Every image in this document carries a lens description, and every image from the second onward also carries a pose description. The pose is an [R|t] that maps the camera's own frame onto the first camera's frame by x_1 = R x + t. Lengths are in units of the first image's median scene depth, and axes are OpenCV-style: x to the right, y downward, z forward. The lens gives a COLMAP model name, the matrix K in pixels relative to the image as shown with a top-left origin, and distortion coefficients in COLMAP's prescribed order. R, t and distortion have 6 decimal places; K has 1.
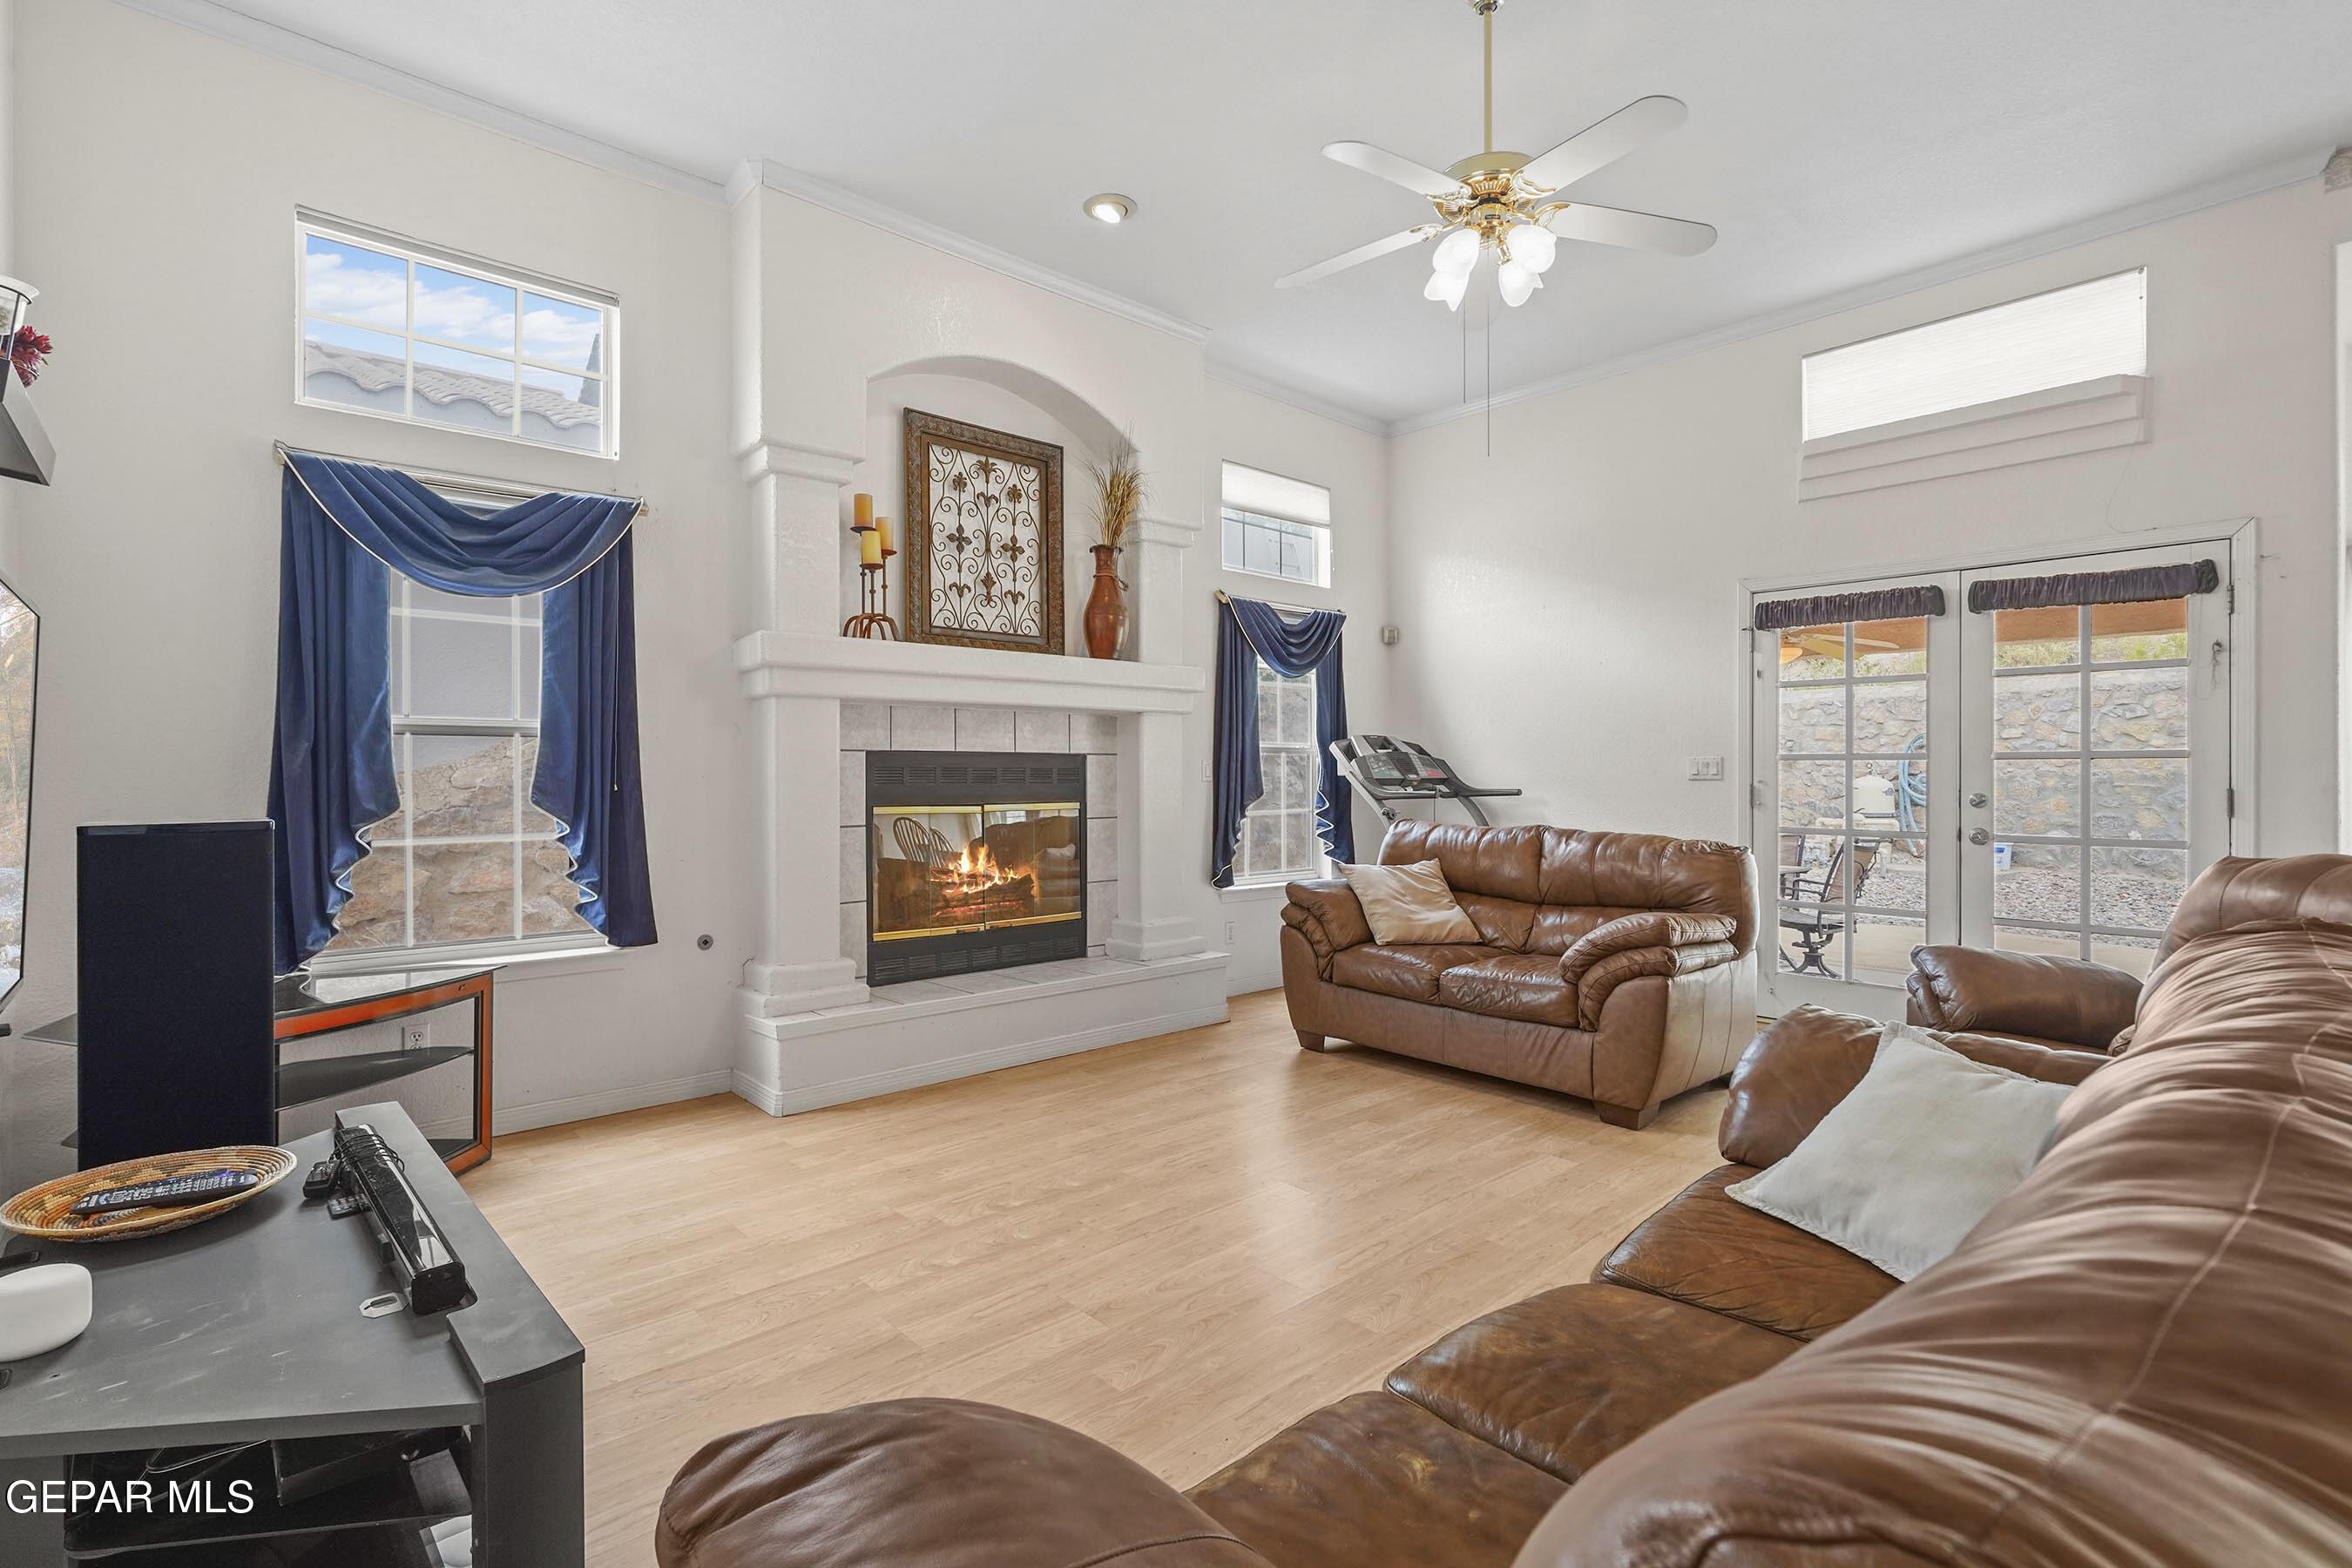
lens RADIAL K [[1076.0, 0, 1166.0], [0, 1076.0, 790.3], [0, 0, 1]] dist [-0.002040, 0.000201]
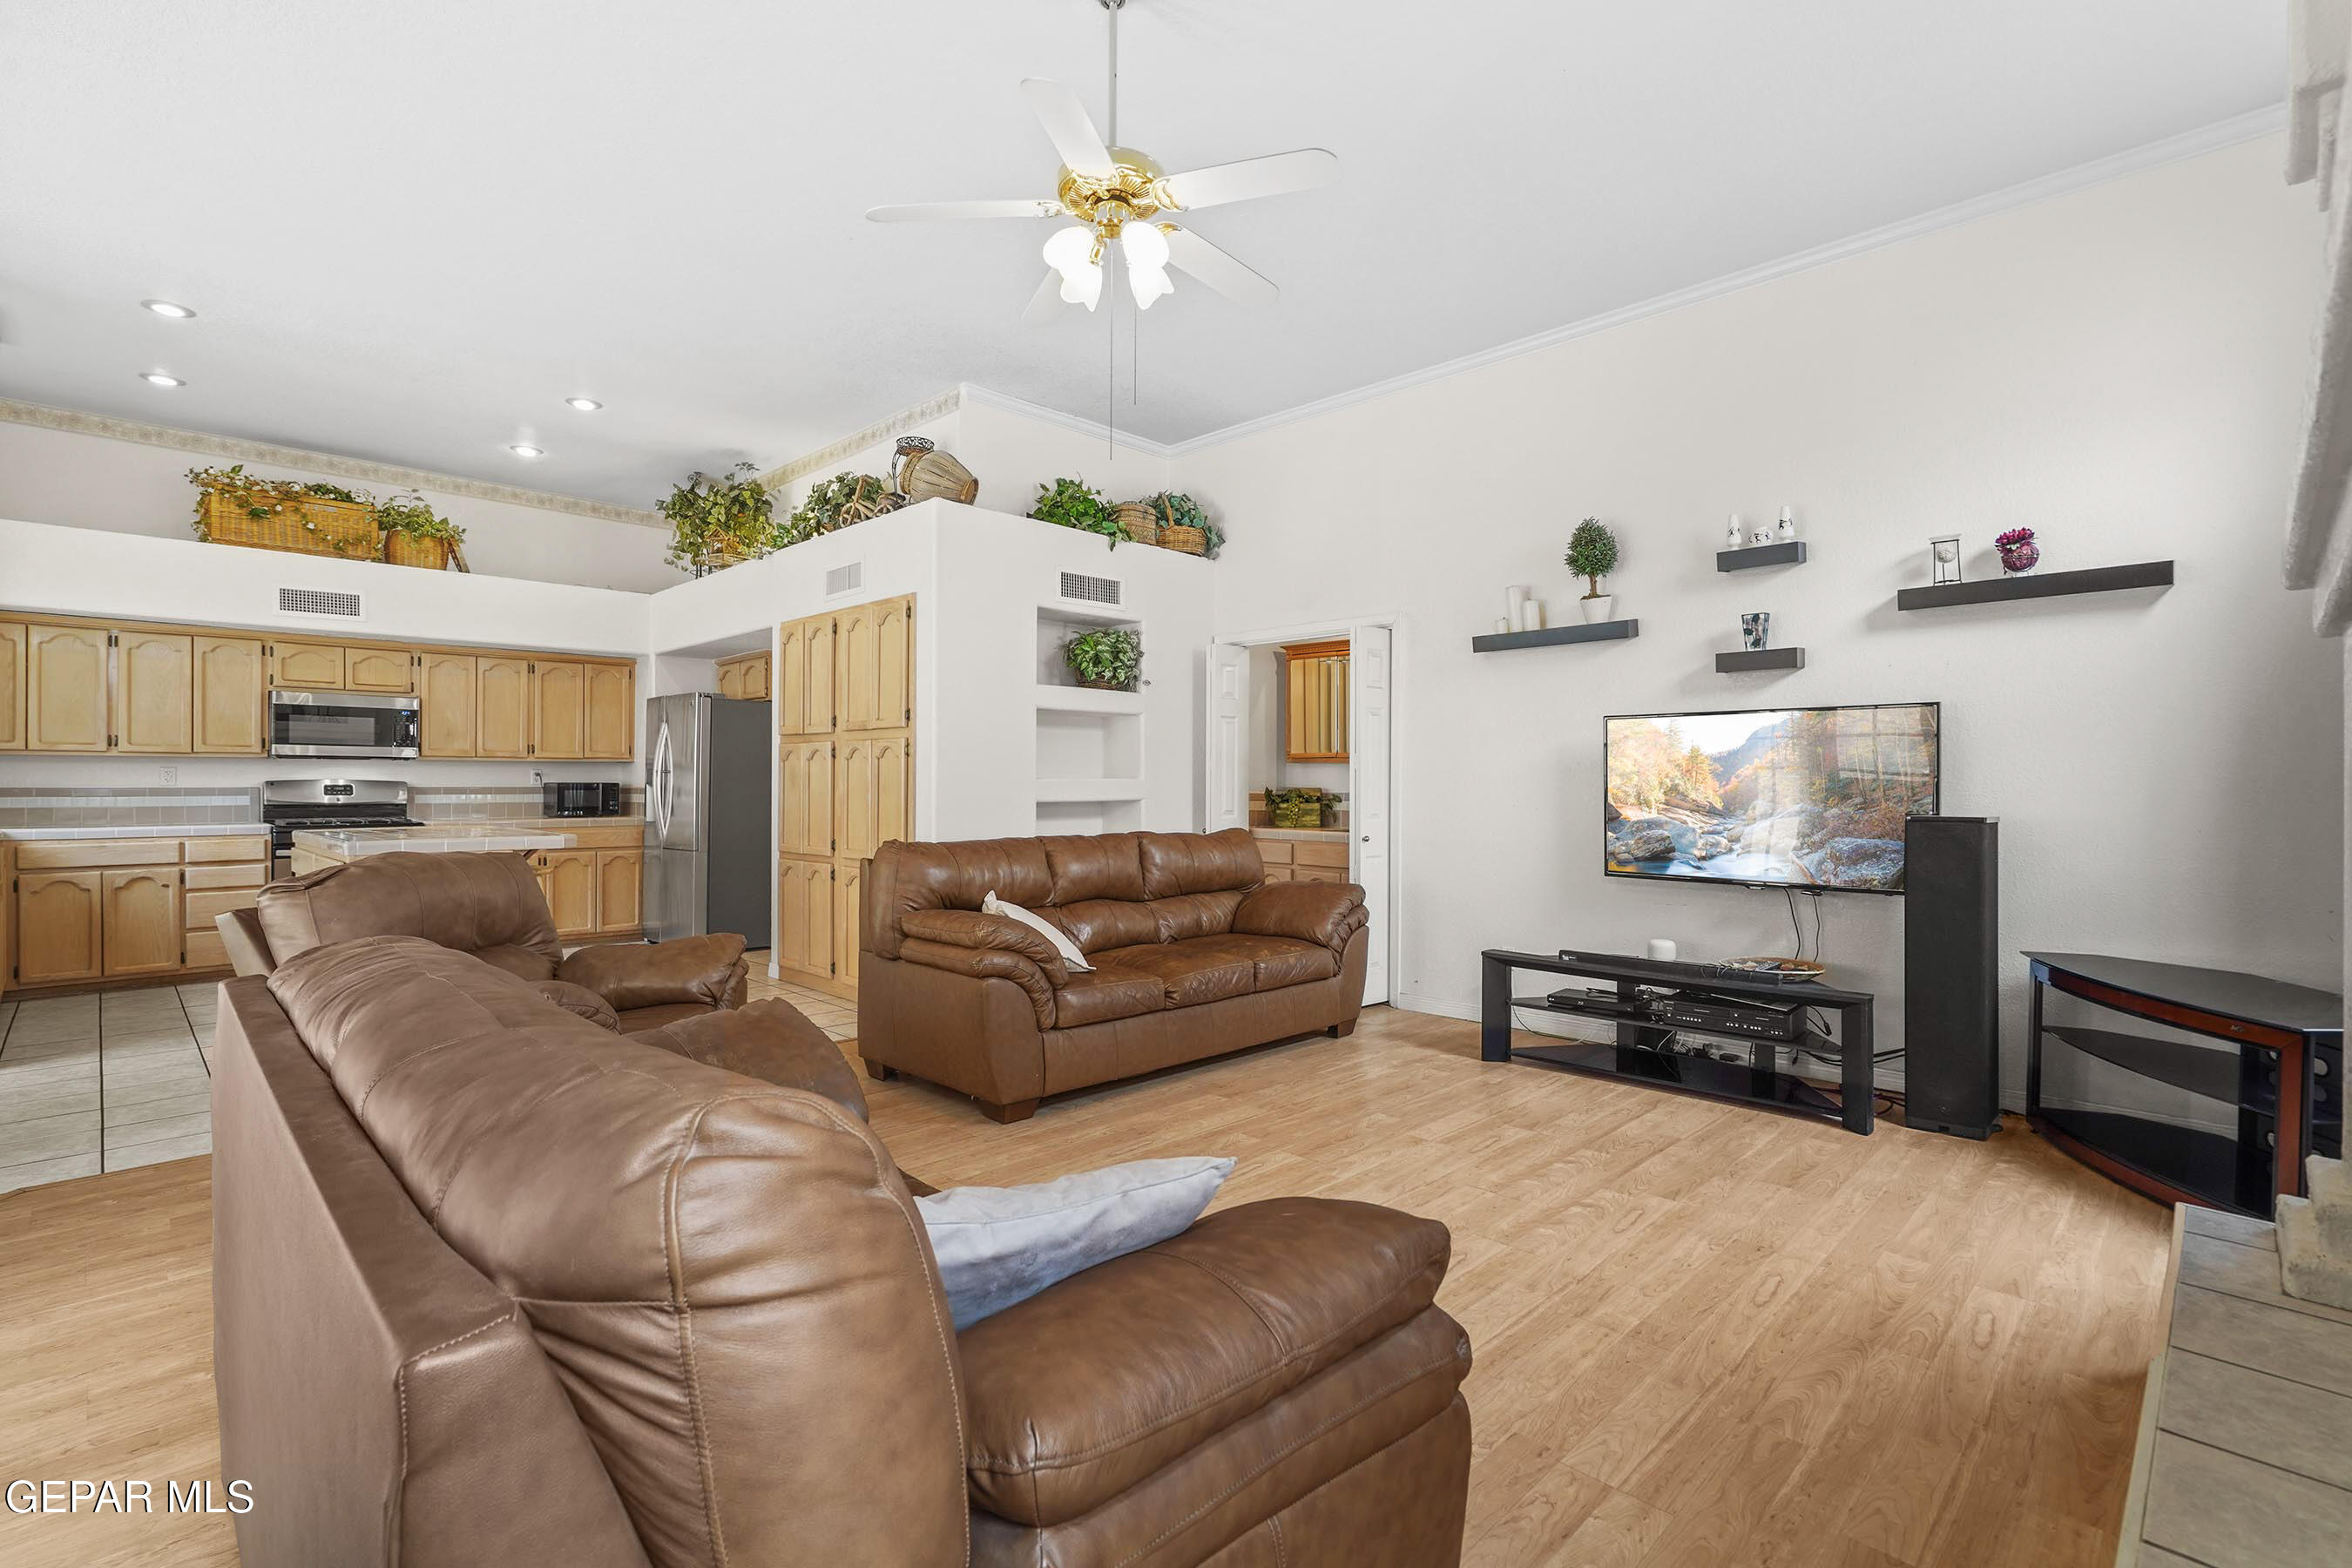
lens RADIAL K [[1080.8, 0, 1176.0], [0, 1080.8, 784.0], [0, 0, 1]] dist [-0.001913, 0.000153]
pose [[-0.997810, -0.004345, -0.066007, 0.200424], [-0.005145, 0.999915, 0.011946, -0.017631], [0.065949, 0.012260, -0.997748, 1.302392]]
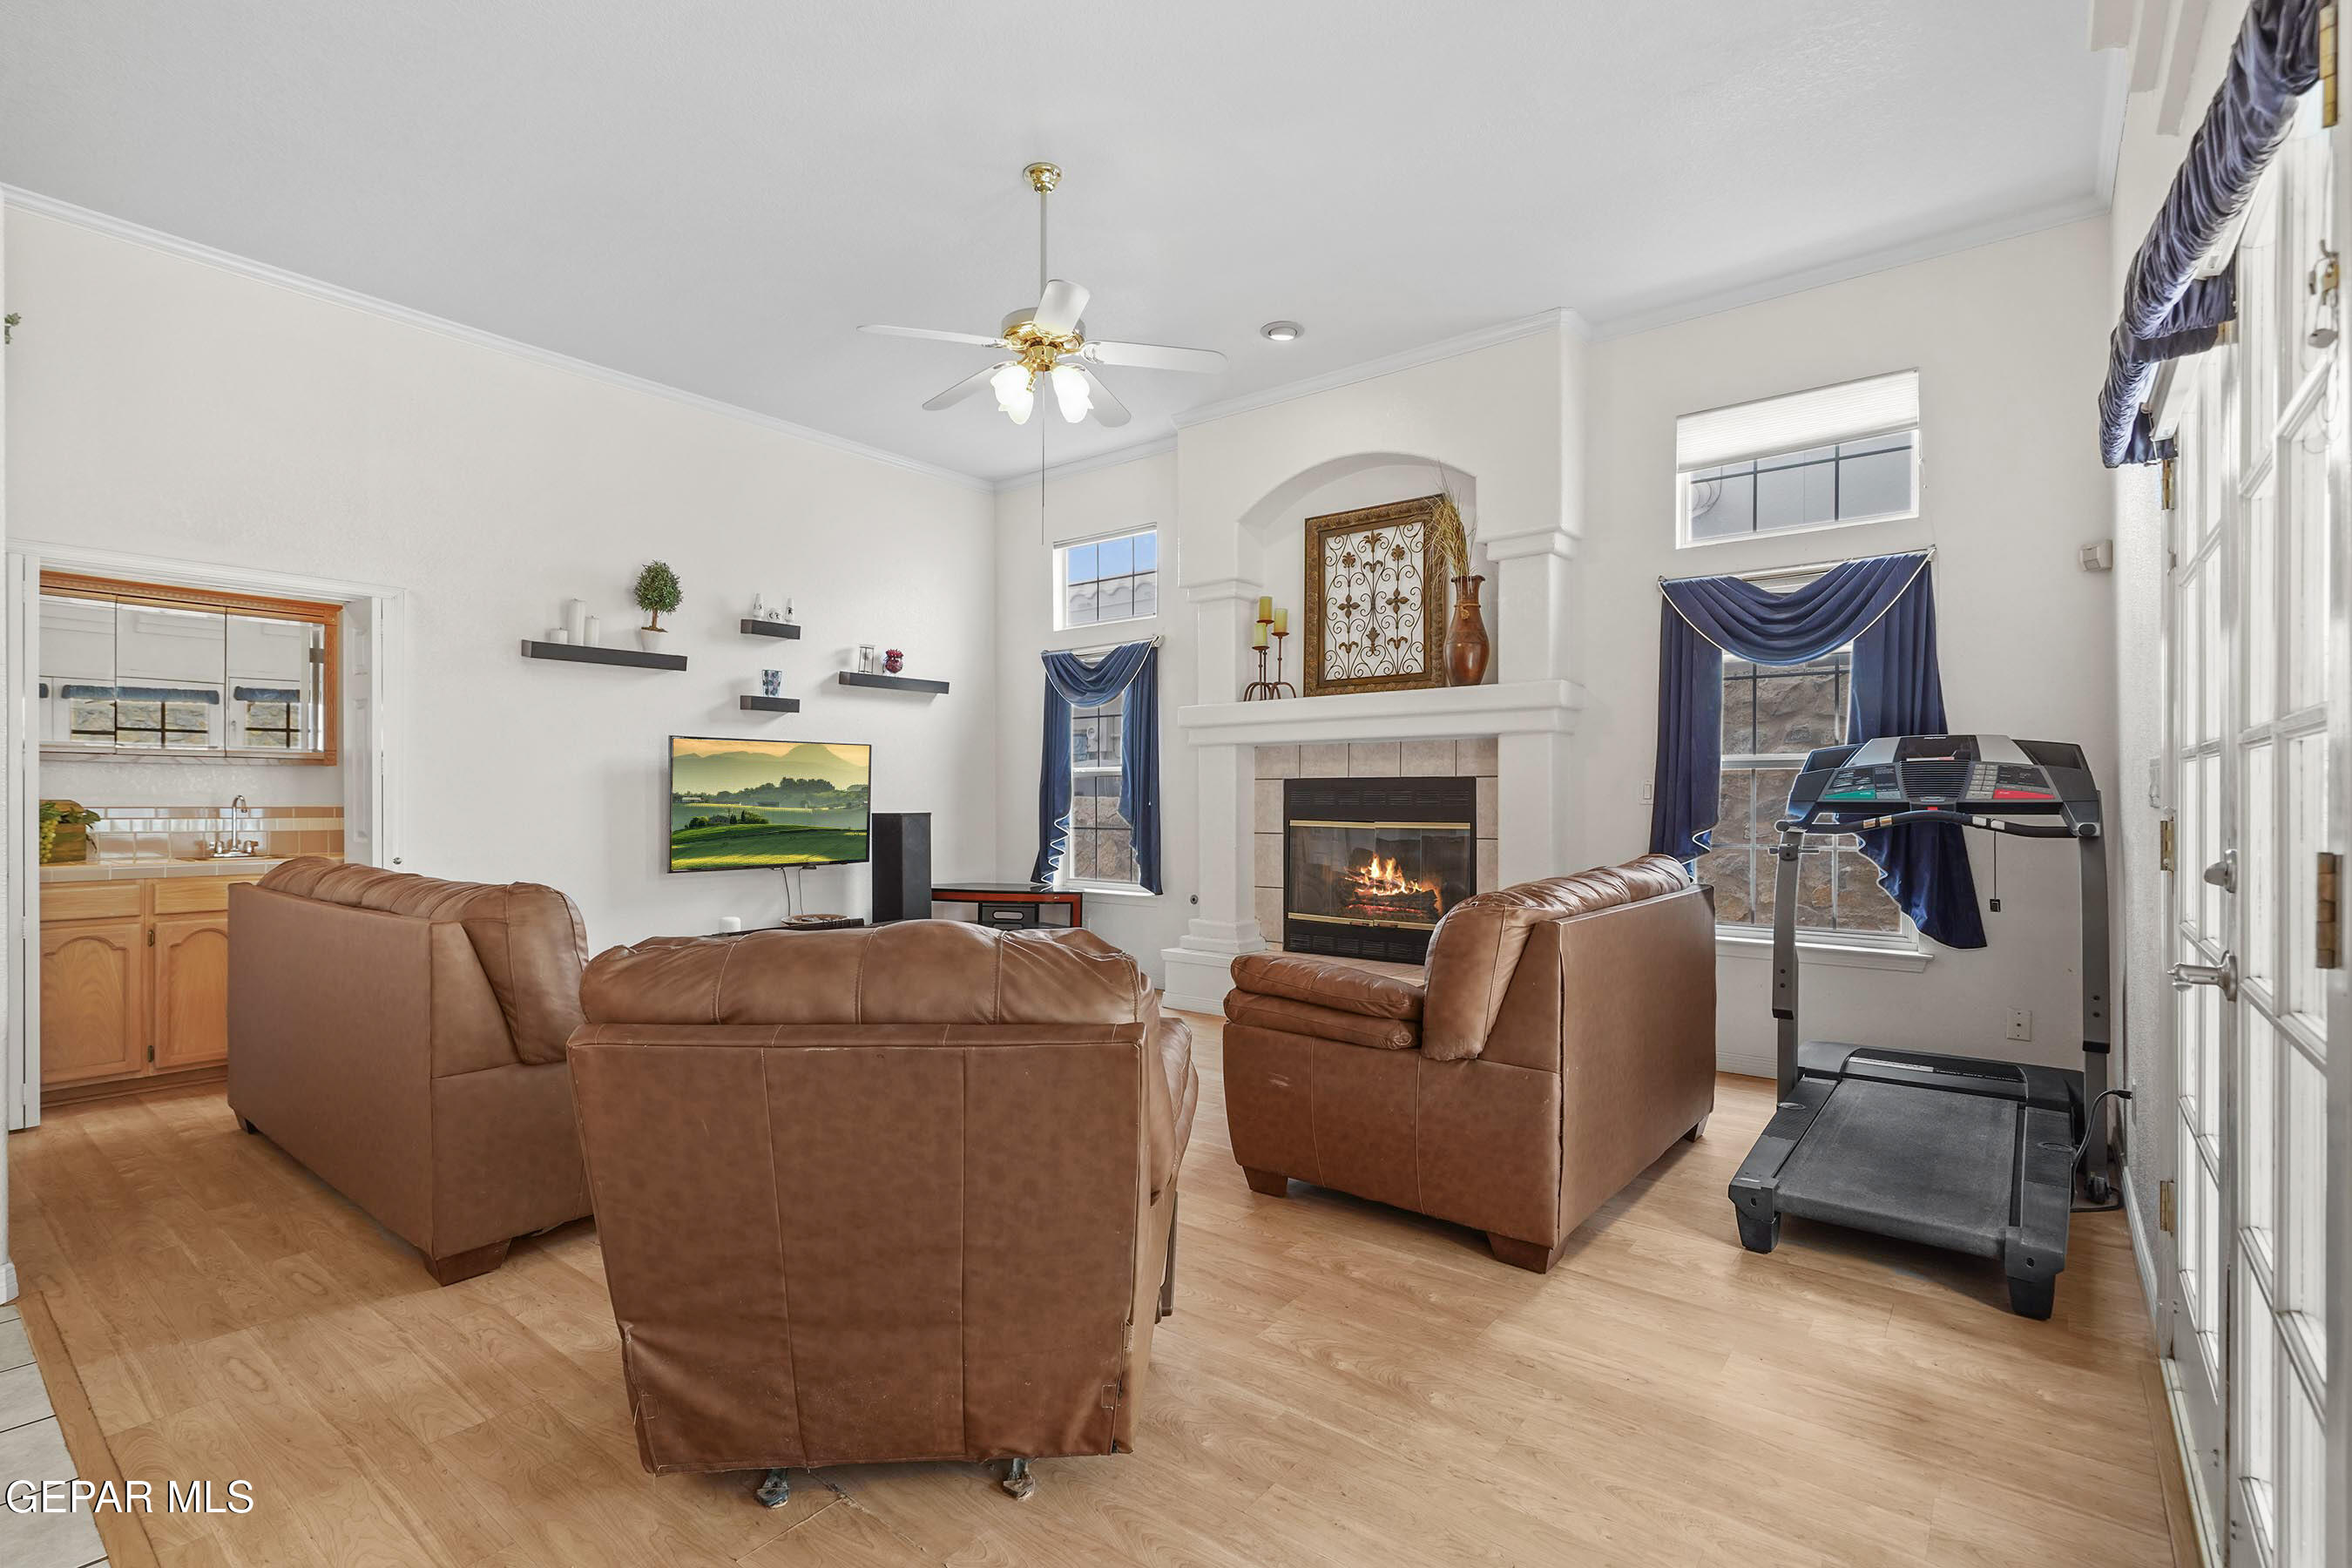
lens RADIAL K [[1080.8, 0, 1176.0], [0, 1080.8, 784.0], [0, 0, 1]] dist [-0.001913, 0.000153]
pose [[0.176534, -0.009943, -0.984244, 1.030486], [-0.014228, 0.999819, -0.012653, -0.011692], [0.984192, 0.016238, 0.176361, 0.614867]]
